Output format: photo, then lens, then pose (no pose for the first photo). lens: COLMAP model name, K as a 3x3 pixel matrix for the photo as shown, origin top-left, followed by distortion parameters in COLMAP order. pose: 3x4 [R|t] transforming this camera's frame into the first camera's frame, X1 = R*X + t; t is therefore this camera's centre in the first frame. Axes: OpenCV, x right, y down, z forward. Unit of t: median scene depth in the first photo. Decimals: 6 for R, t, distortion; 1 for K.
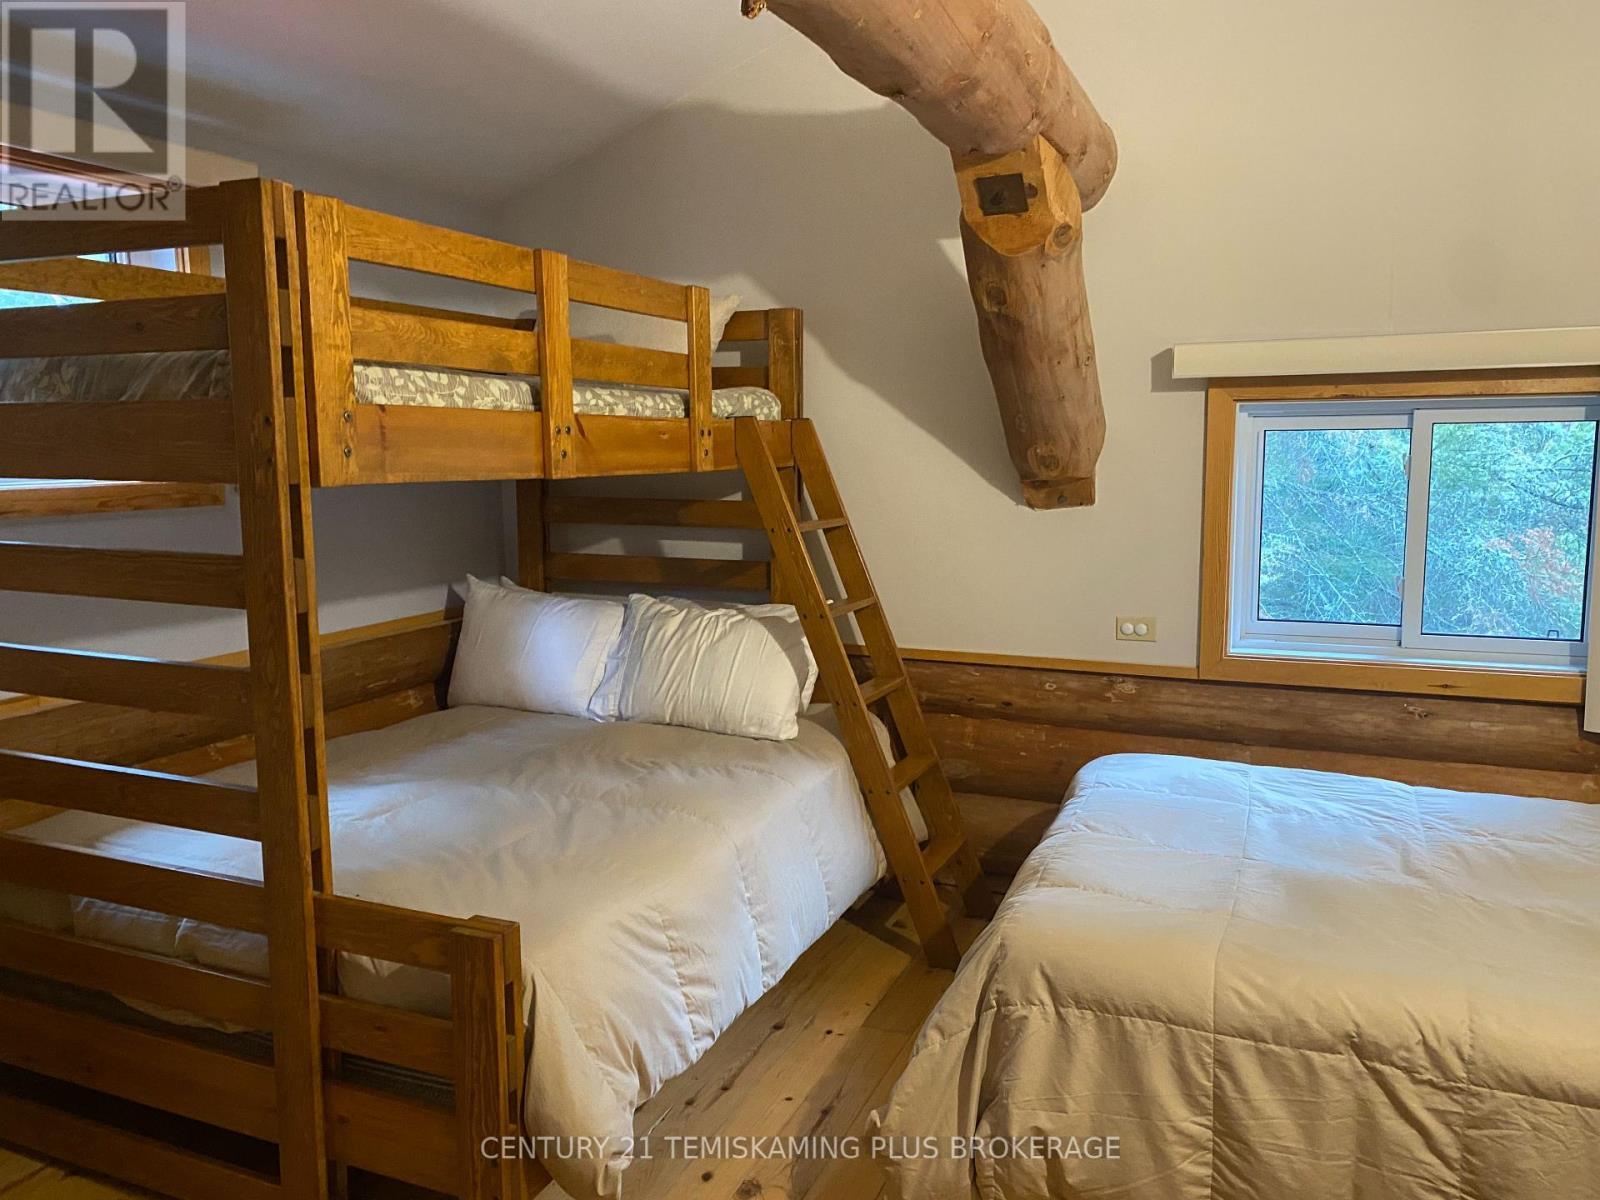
lens RADIAL K [[1237.3, 0, 799.6], [0, 1237.3, 600.5], [0, 0, 1]] dist [0.067316, -0.037876]
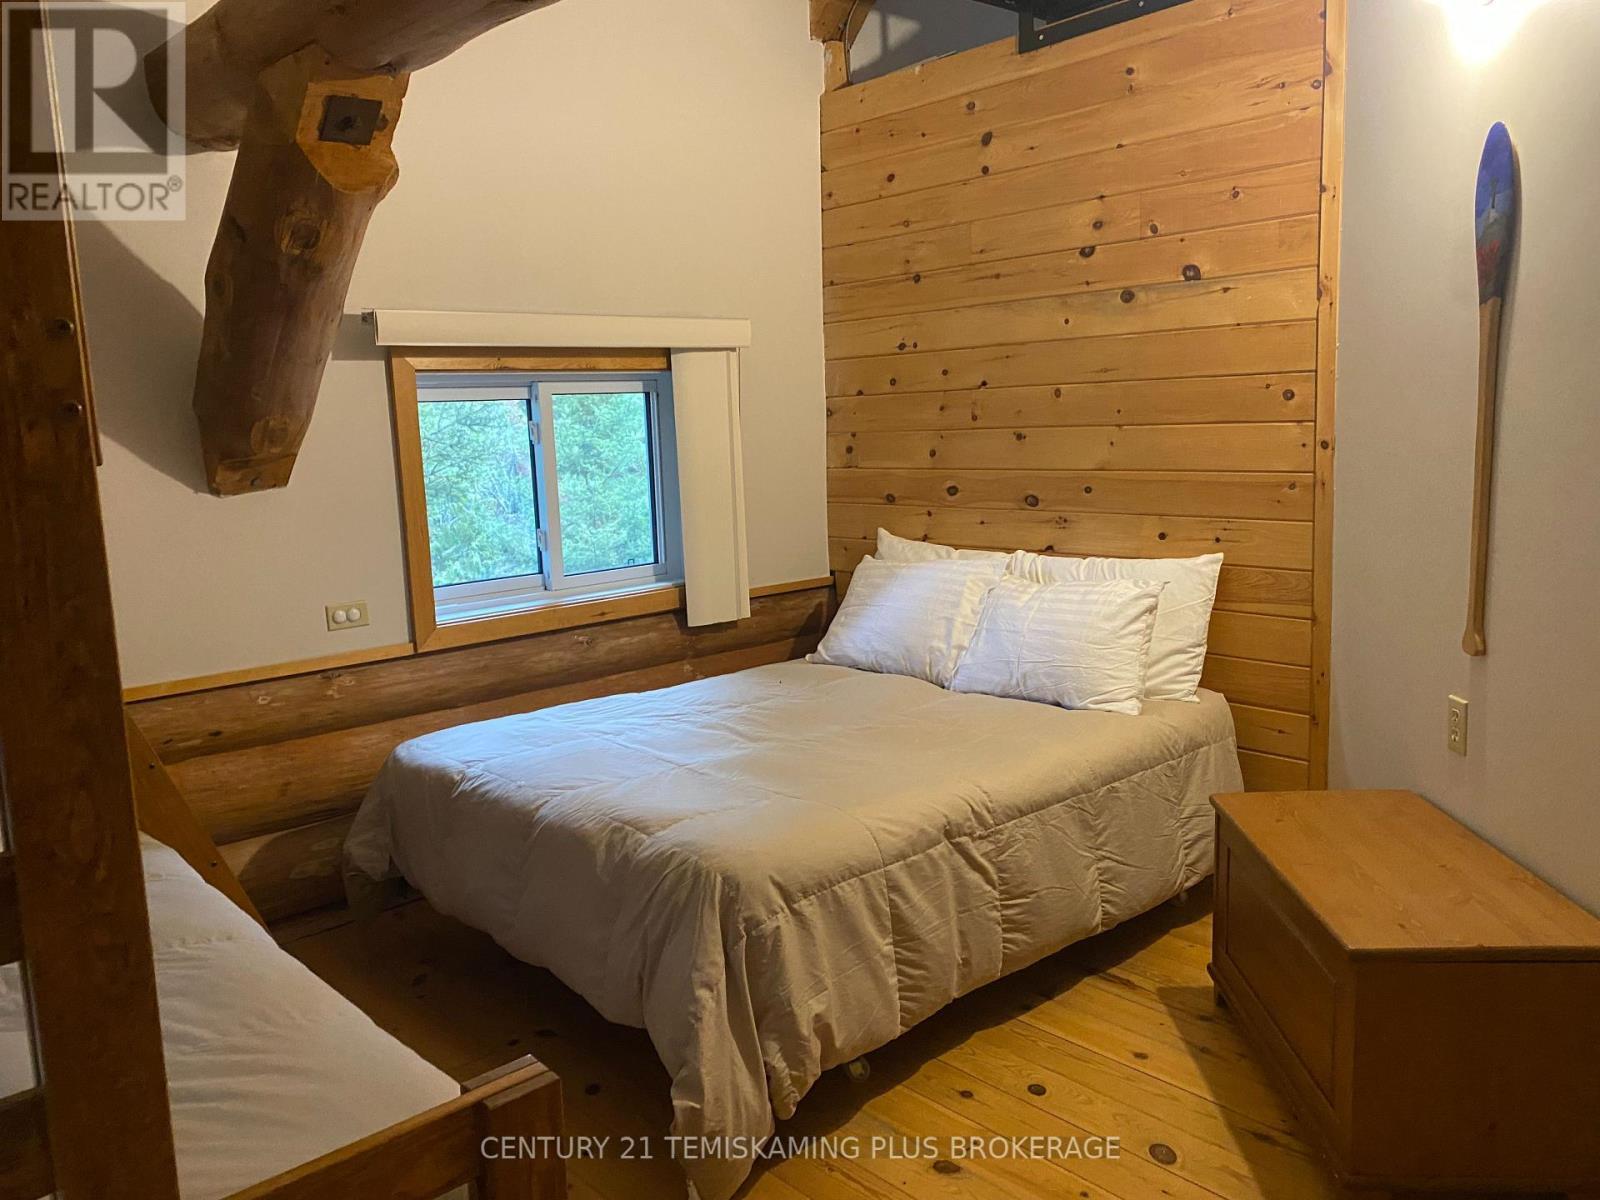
lens RADIAL K [[1237.3, 0, 801.9], [0, 1237.3, 594.6], [0, 0, 1]] dist [0.067316, -0.037876]
pose [[0.419965, -0.144330, 0.895990, -0.713665], [0.156551, 0.983994, 0.085129, -0.031666], [-0.893936, 0.104517, 0.435838, 0.487123]]
